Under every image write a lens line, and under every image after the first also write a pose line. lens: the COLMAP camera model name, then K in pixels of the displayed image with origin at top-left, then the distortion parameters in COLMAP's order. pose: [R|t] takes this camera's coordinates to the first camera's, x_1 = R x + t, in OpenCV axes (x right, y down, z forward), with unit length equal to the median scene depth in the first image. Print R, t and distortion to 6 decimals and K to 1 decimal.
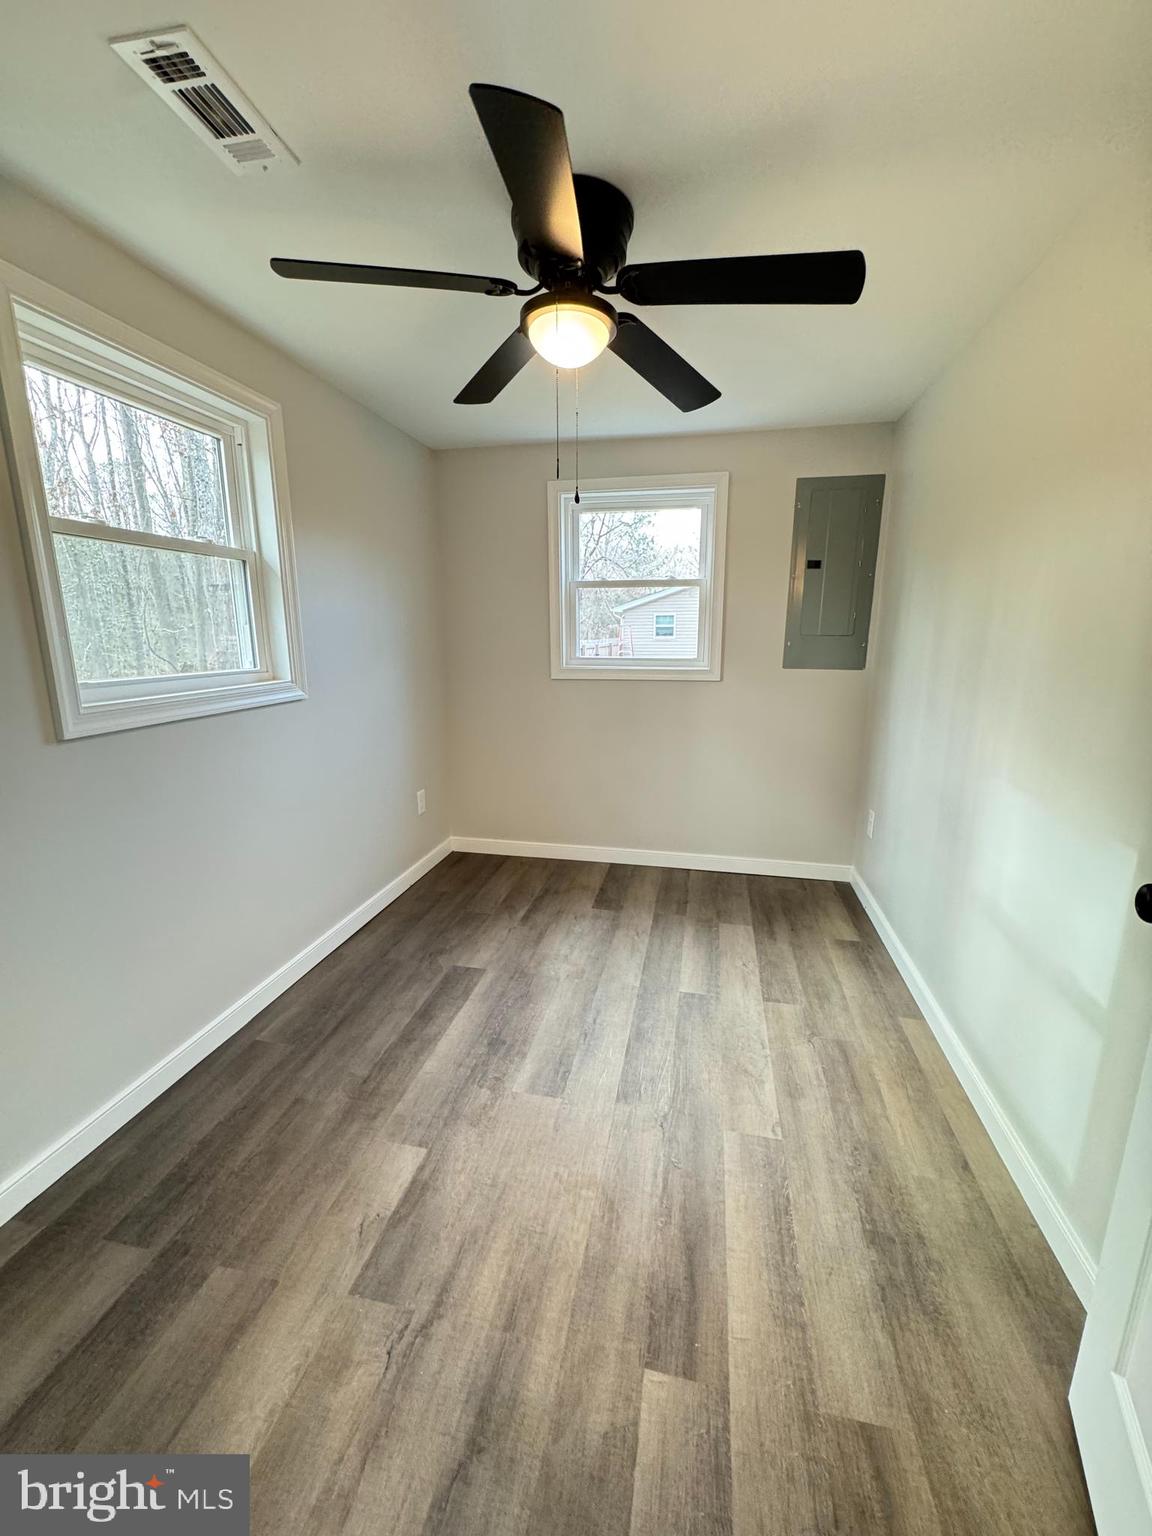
lens RADIAL K [[613.1, 0, 579.8], [0, 613.1, 768.3], [0, 0, 1]] dist [0.000235, 0.000019]
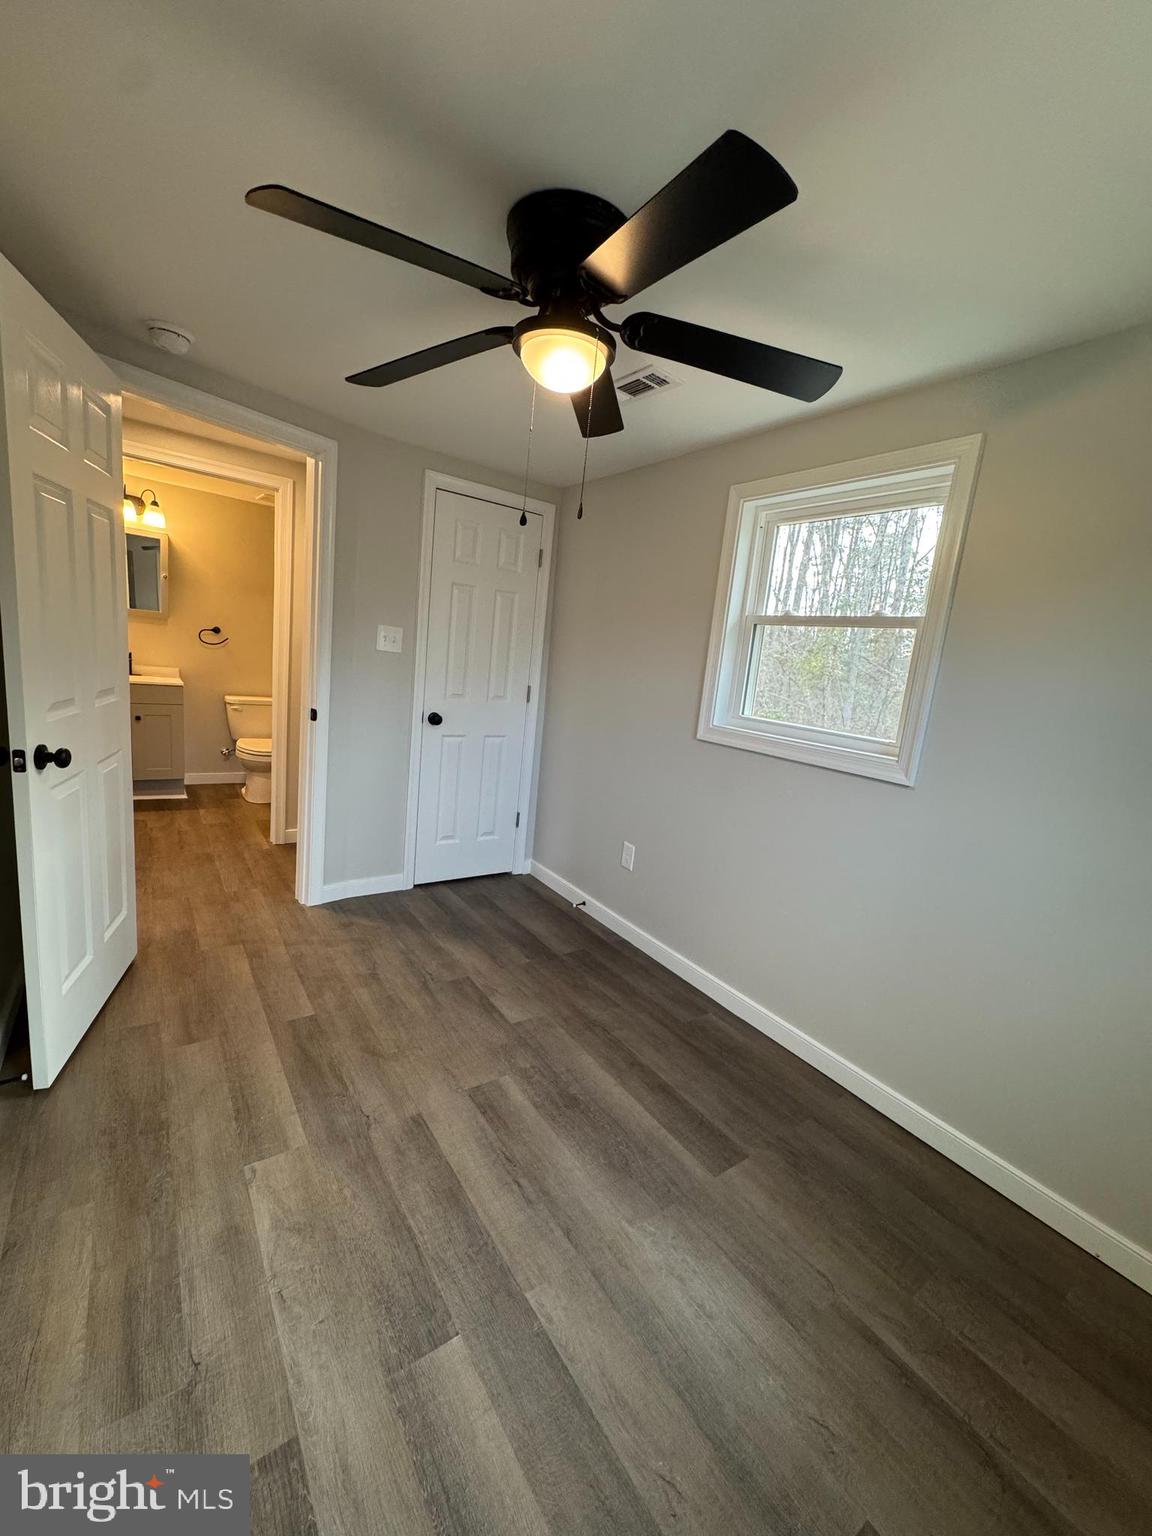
lens RADIAL K [[613.1, 0, 579.8], [0, 613.1, 768.3], [0, 0, 1]] dist [0.000235, 0.000019]
pose [[-0.673619, 0.064118, -0.736292, 0.572259], [-0.259219, 0.912448, 0.316613, -0.359237], [0.692129, 0.404137, -0.598022, 1.502441]]
